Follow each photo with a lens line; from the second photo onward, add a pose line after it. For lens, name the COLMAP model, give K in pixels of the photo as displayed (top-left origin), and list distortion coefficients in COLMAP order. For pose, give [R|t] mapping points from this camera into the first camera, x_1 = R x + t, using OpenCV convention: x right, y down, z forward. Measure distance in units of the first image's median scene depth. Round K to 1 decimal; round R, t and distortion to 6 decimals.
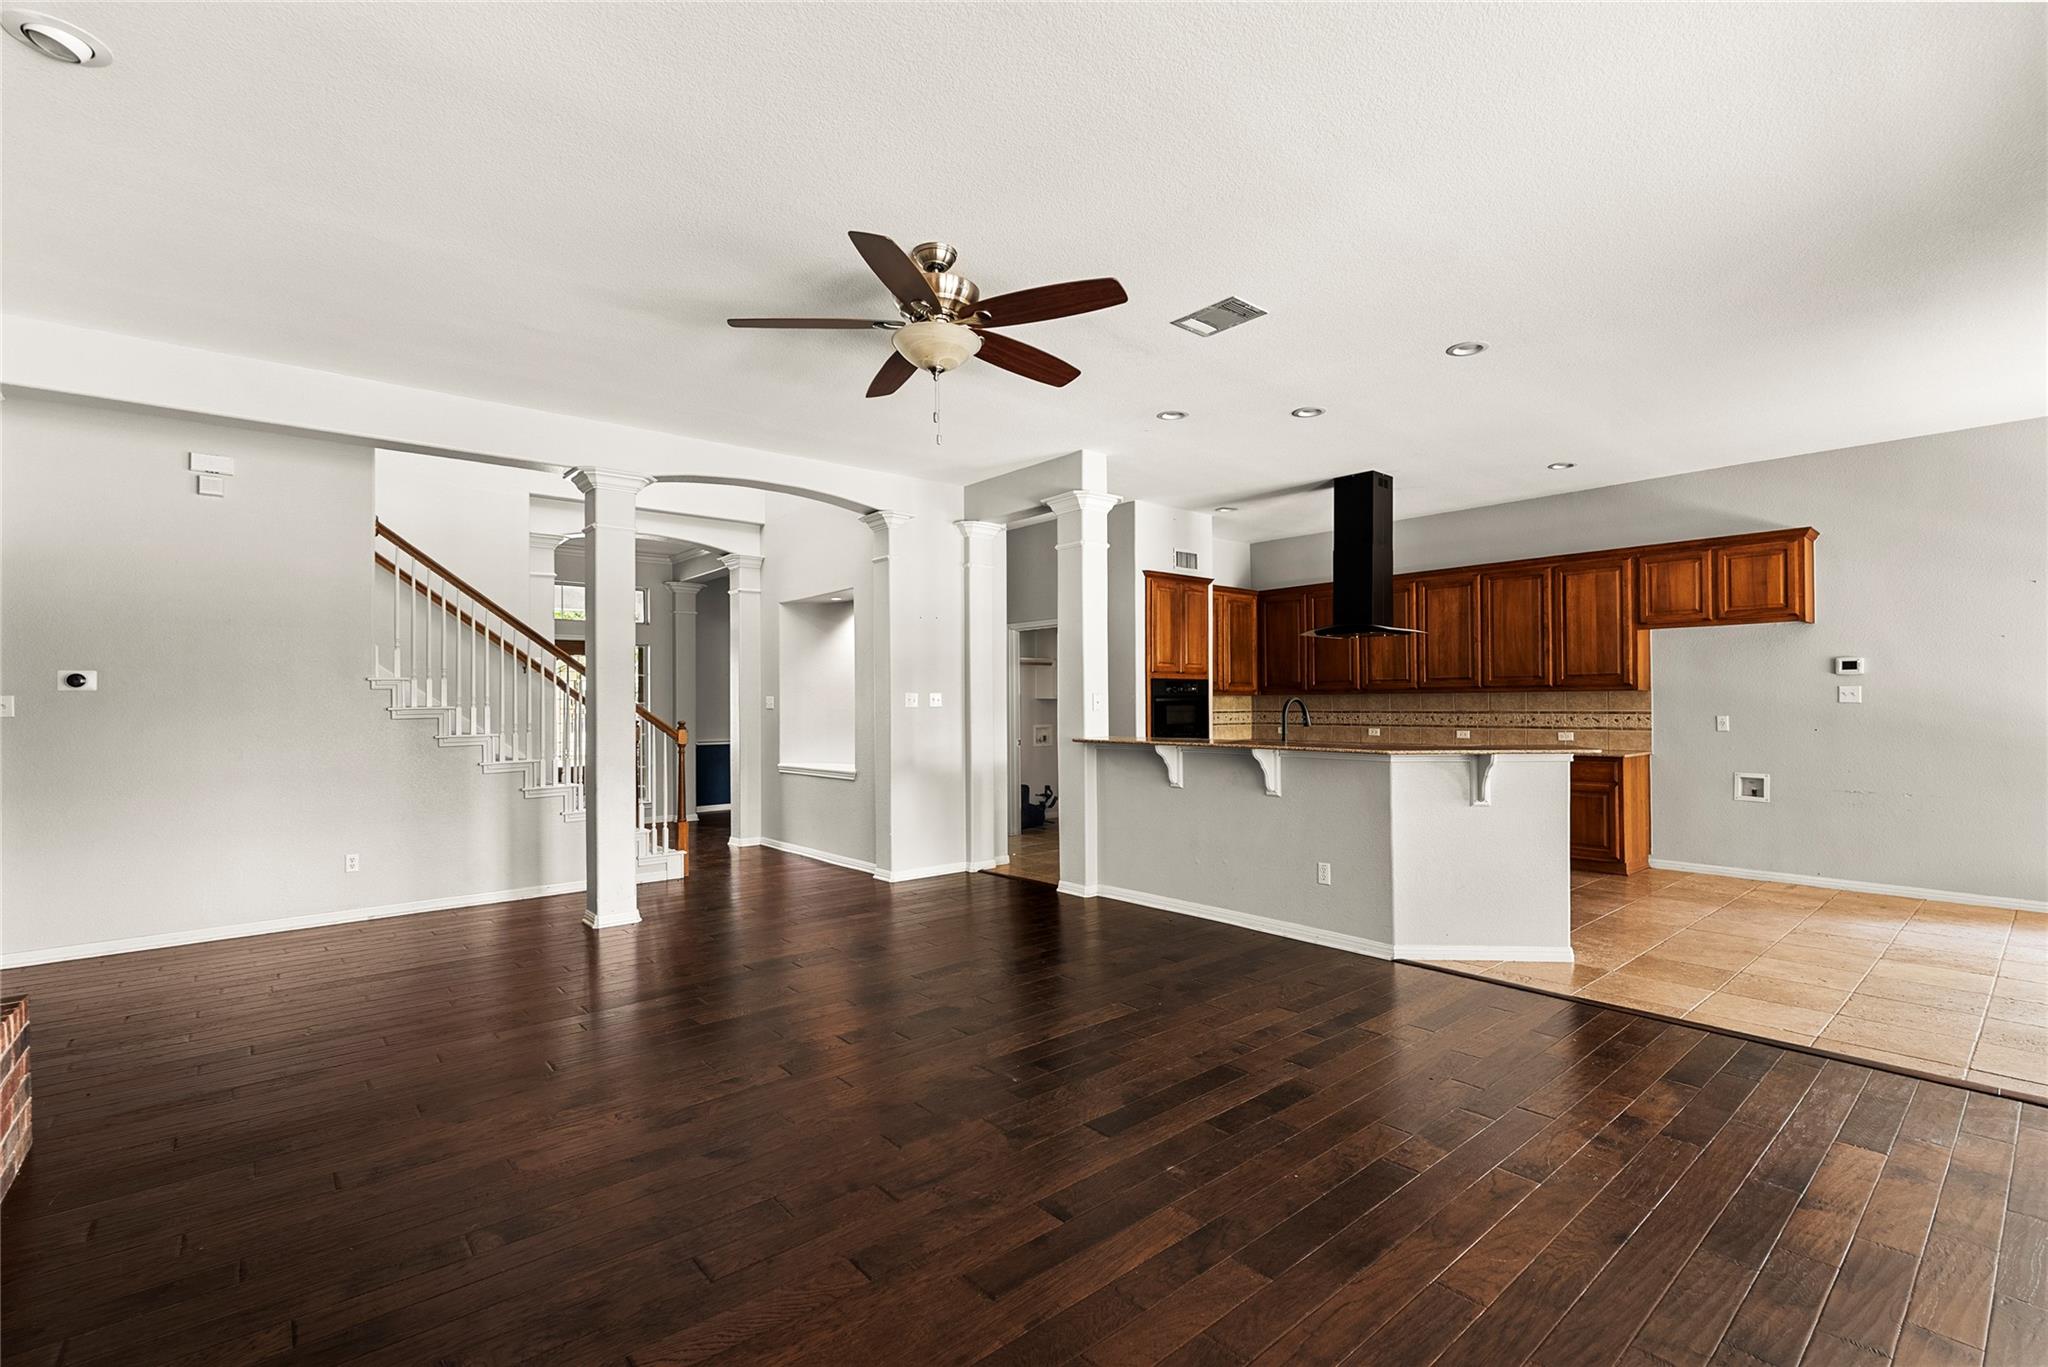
lens RADIAL K [[914.8, 0, 1033.3], [0, 914.8, 696.7], [0, 0, 1]] dist [-0.004439, 0.001796]
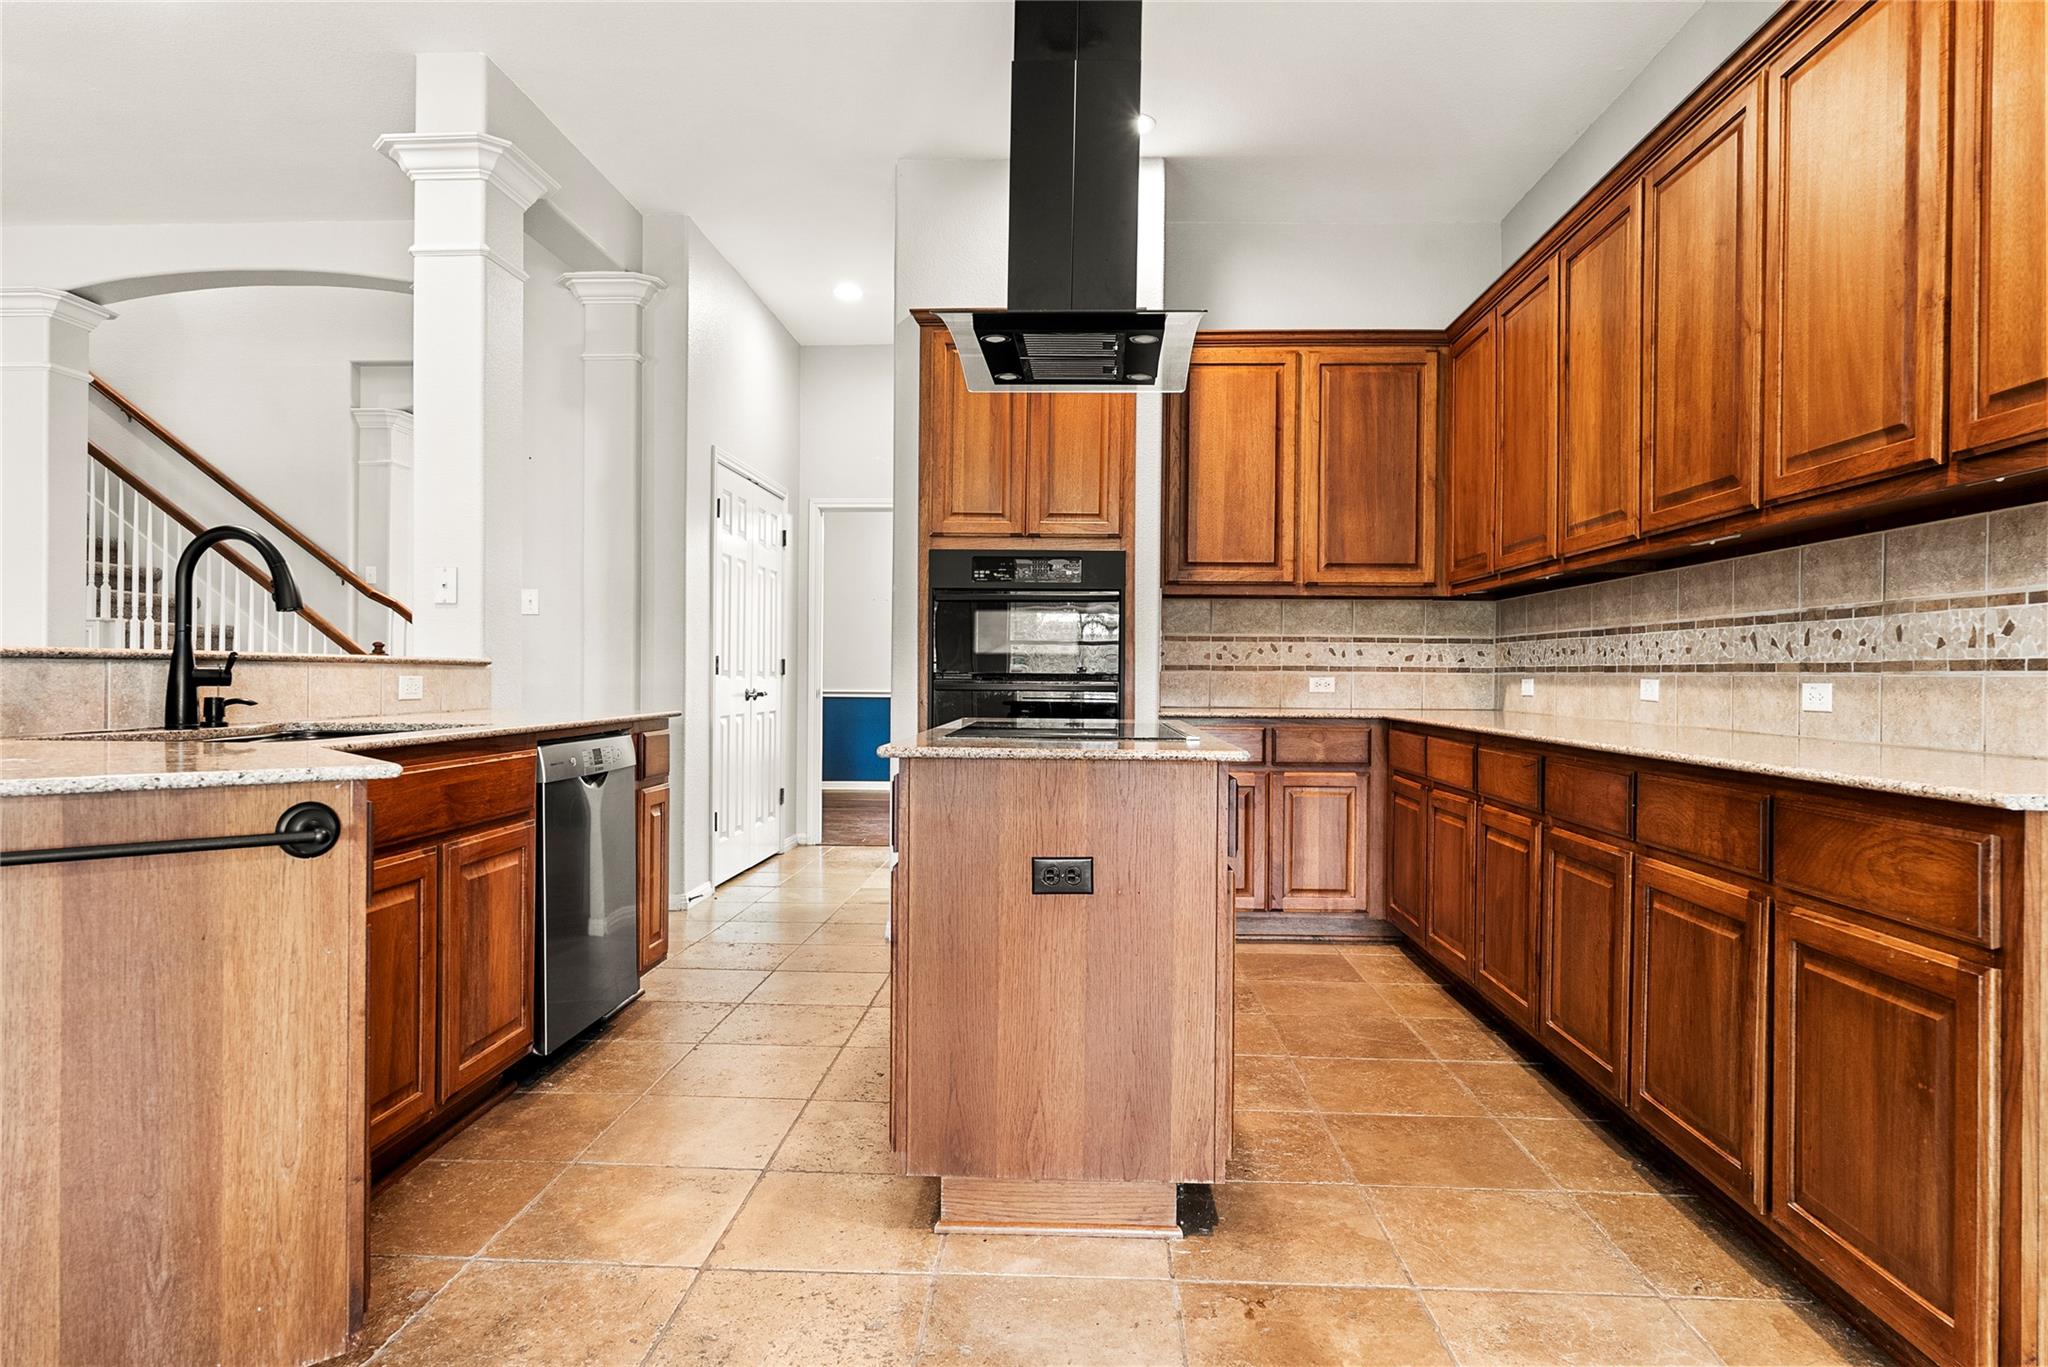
lens RADIAL K [[1190.4, 0, 1025.9], [0, 1190.4, 676.8], [0, 0, 1]] dist [-0.006656, 0.001653]
pose [[0.725774, 0.014739, -0.687775, 0.629164], [-0.009140, 0.999889, 0.011784, 0.038763], [0.687872, -0.002266, 0.725828, 0.676600]]
